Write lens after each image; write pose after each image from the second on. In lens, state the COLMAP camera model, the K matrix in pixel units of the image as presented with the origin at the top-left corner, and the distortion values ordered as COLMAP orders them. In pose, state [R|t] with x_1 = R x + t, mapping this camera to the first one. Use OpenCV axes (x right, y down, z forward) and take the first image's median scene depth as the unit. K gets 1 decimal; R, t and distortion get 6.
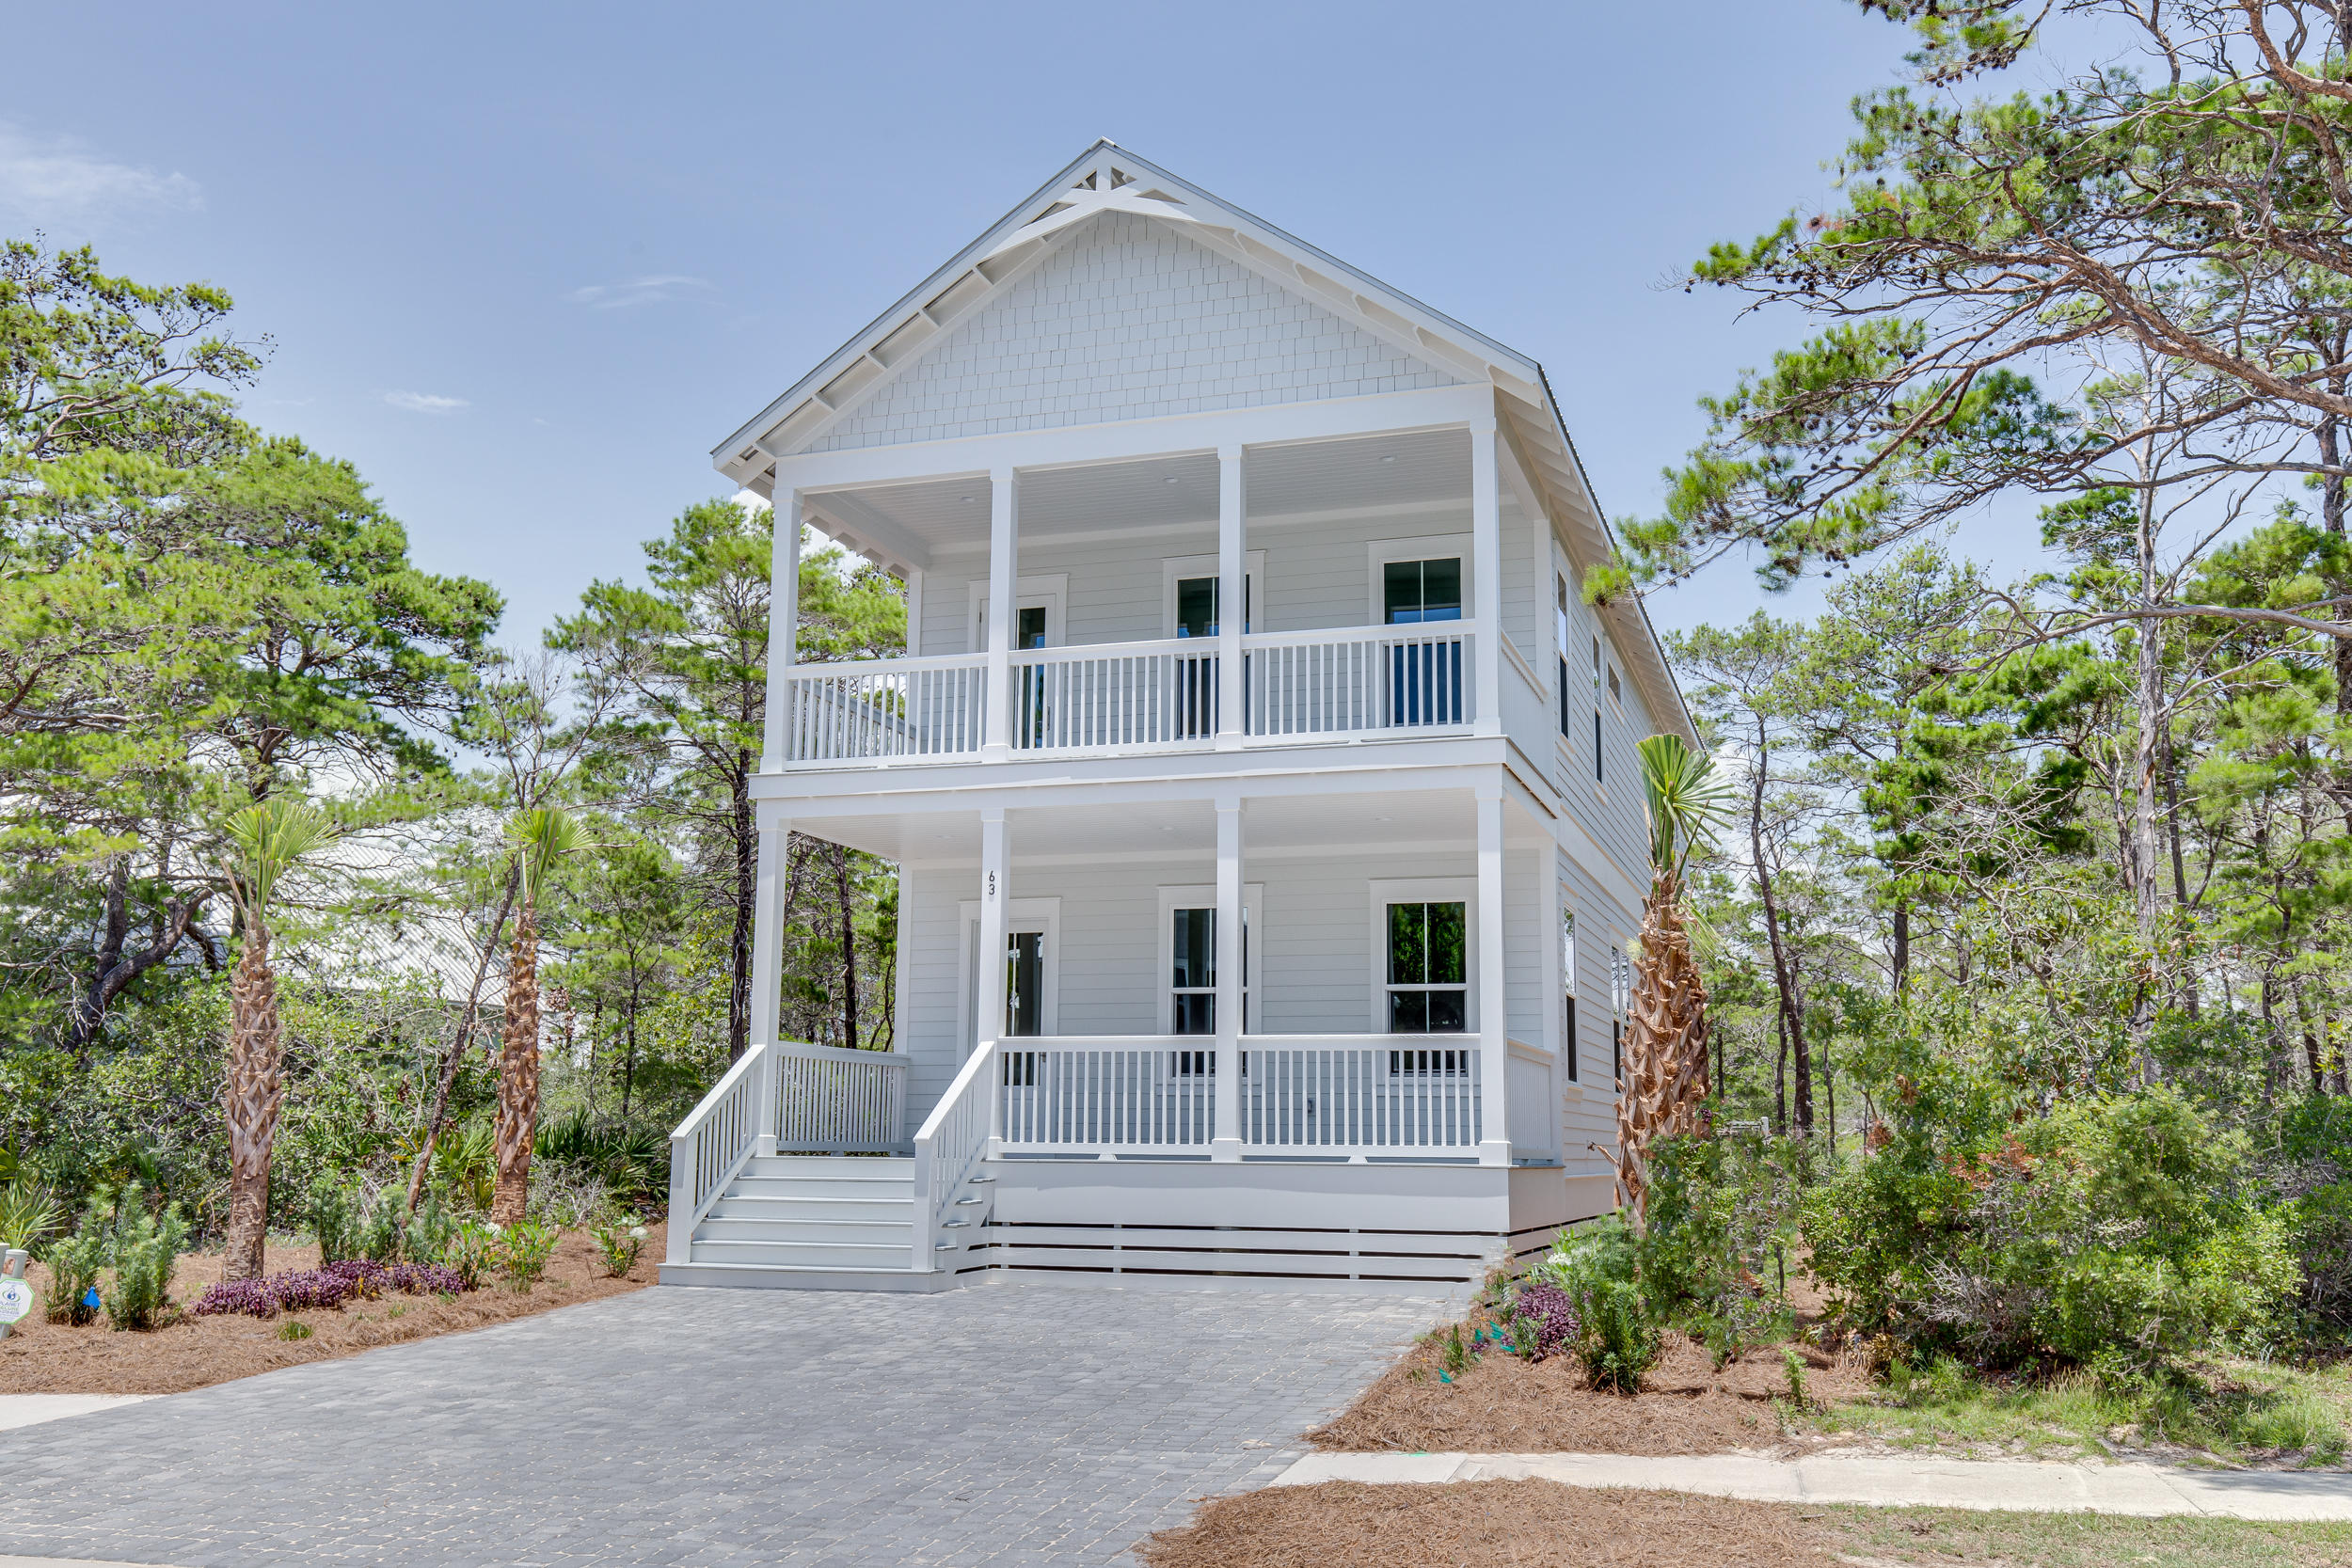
lens RADIAL K [[2034.4, 0, 1176.0], [0, 2034.4, 784.0], [0, 0, 1]] dist [0.001818, -0.001341]
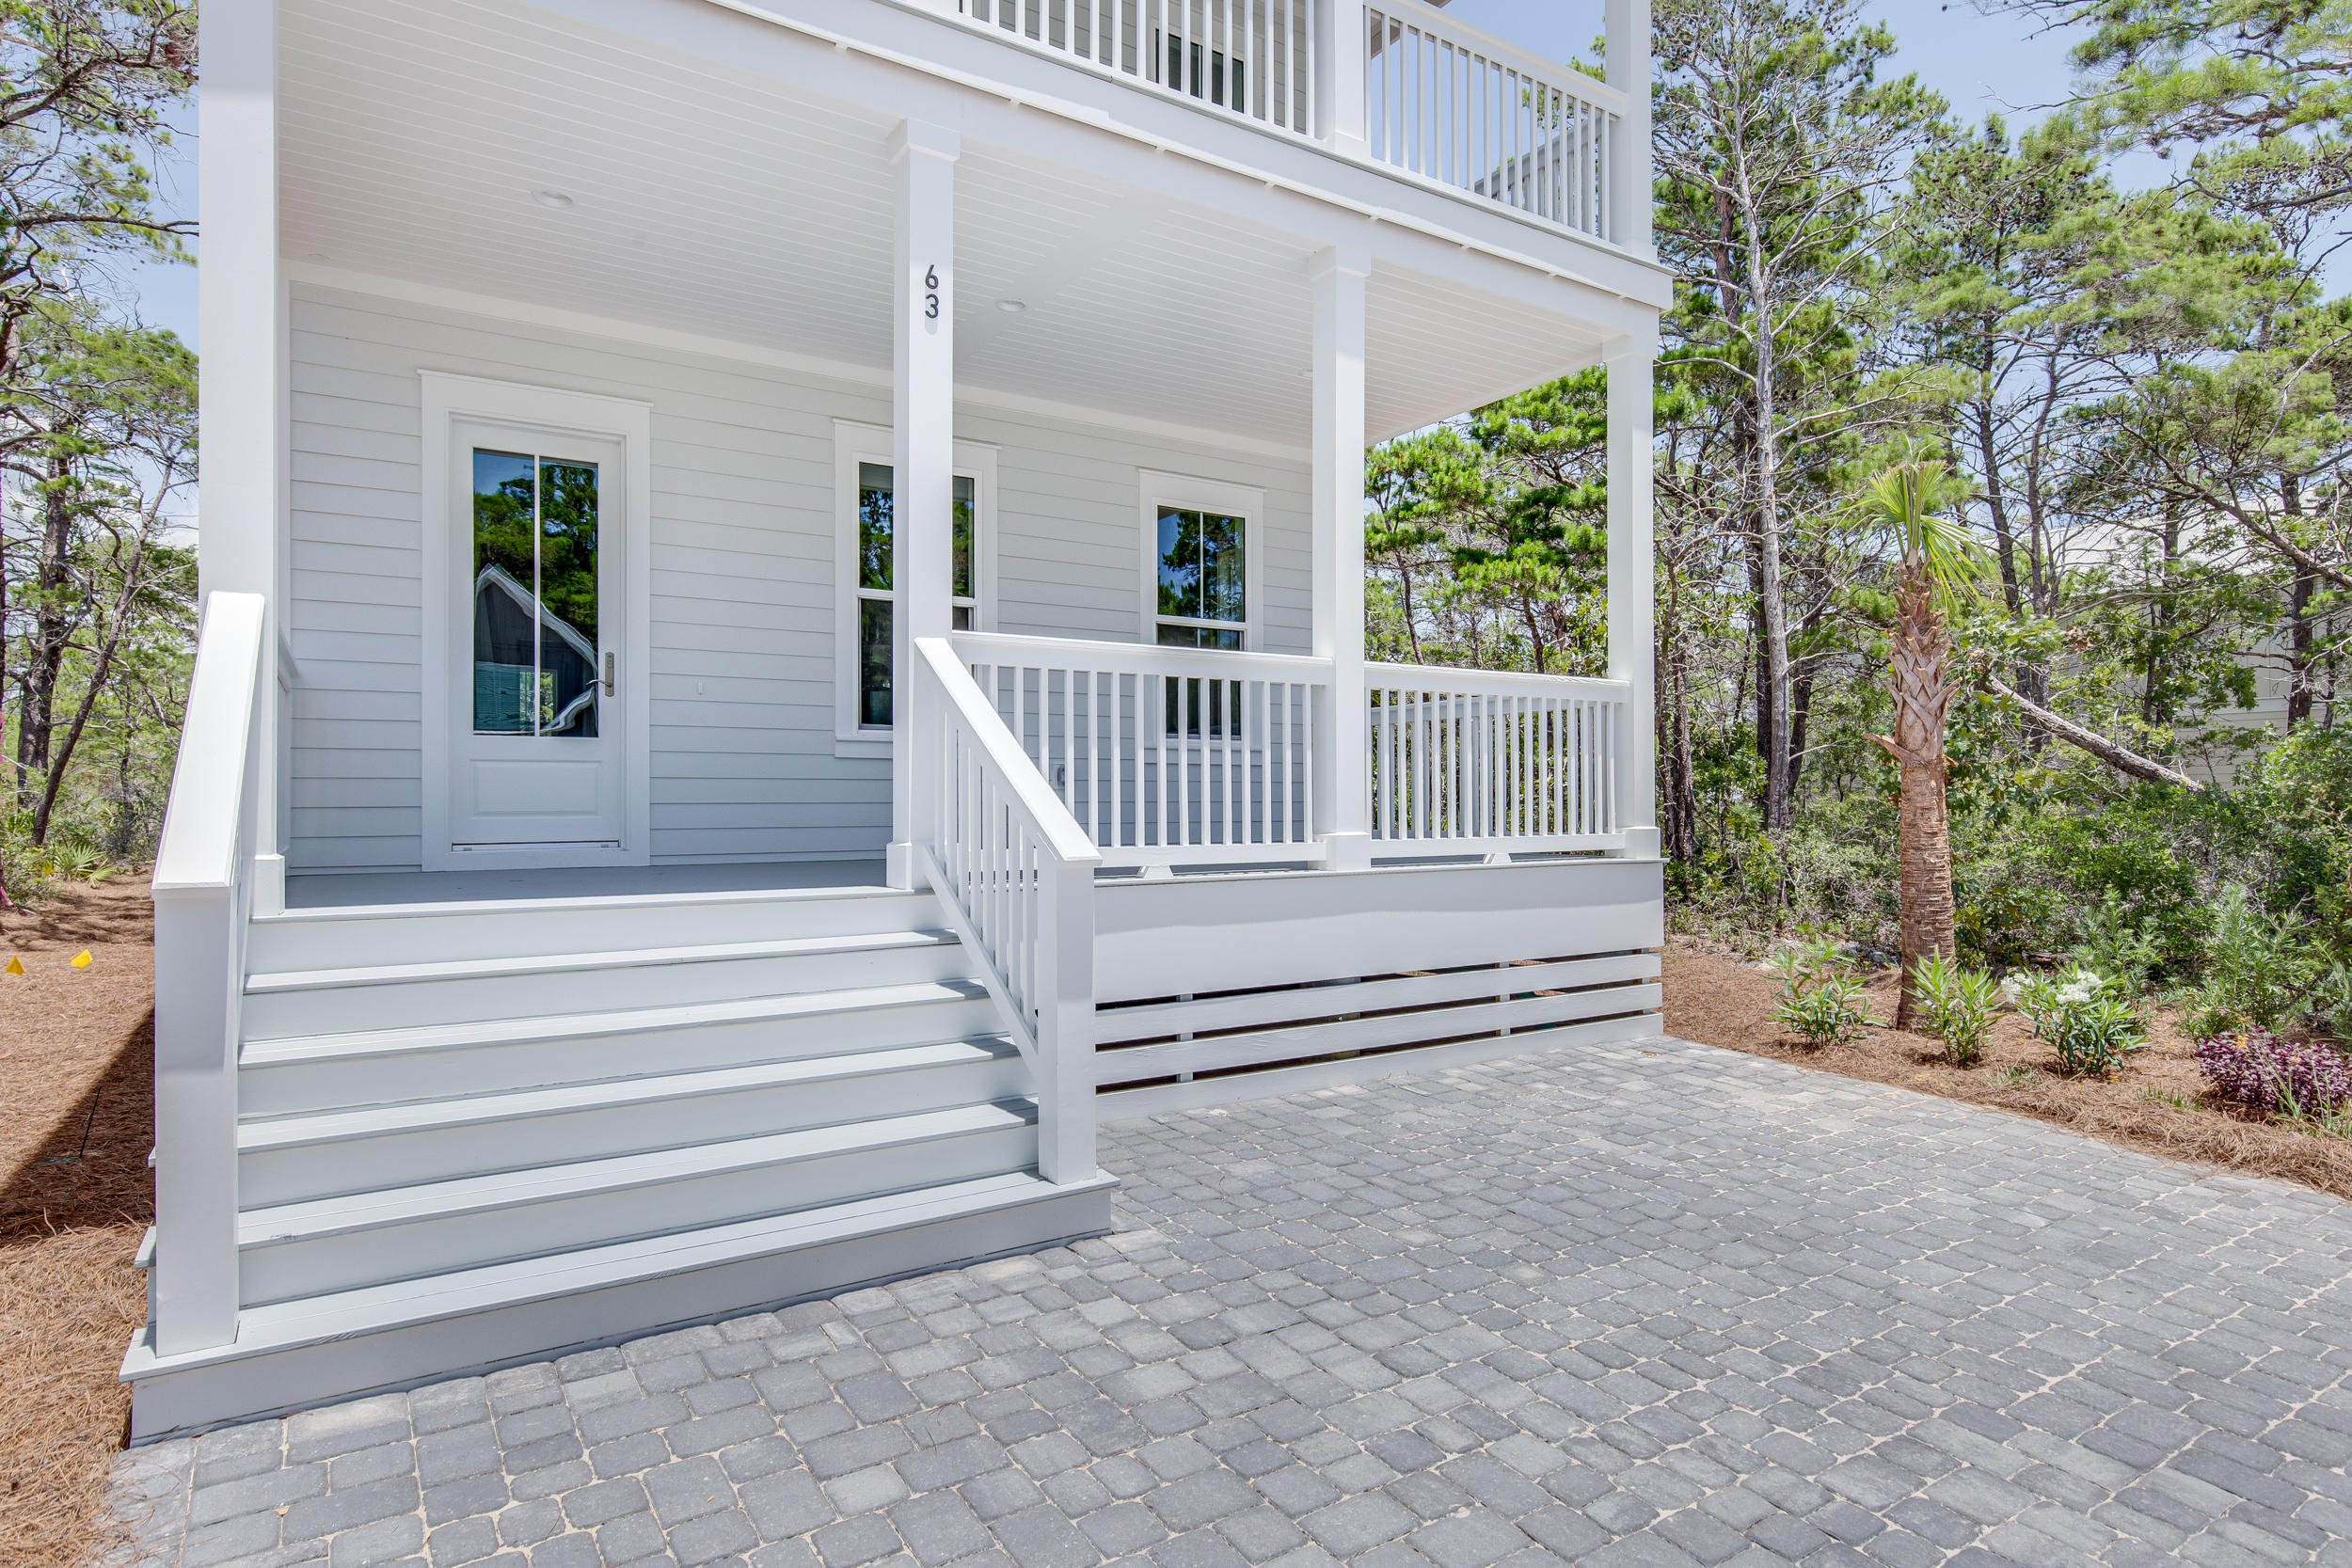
lens RADIAL K [[1263.4, 0, 1176.0], [0, 1263.4, 784.0], [0, 0, 1]] dist [0.001710, -0.000152]
pose [[0.625987, -0.002542, 0.779830, -0.285760], [-0.126053, 0.986515, 0.104401, 0.125242], [-0.769579, -0.163653, 0.617225, 0.792997]]
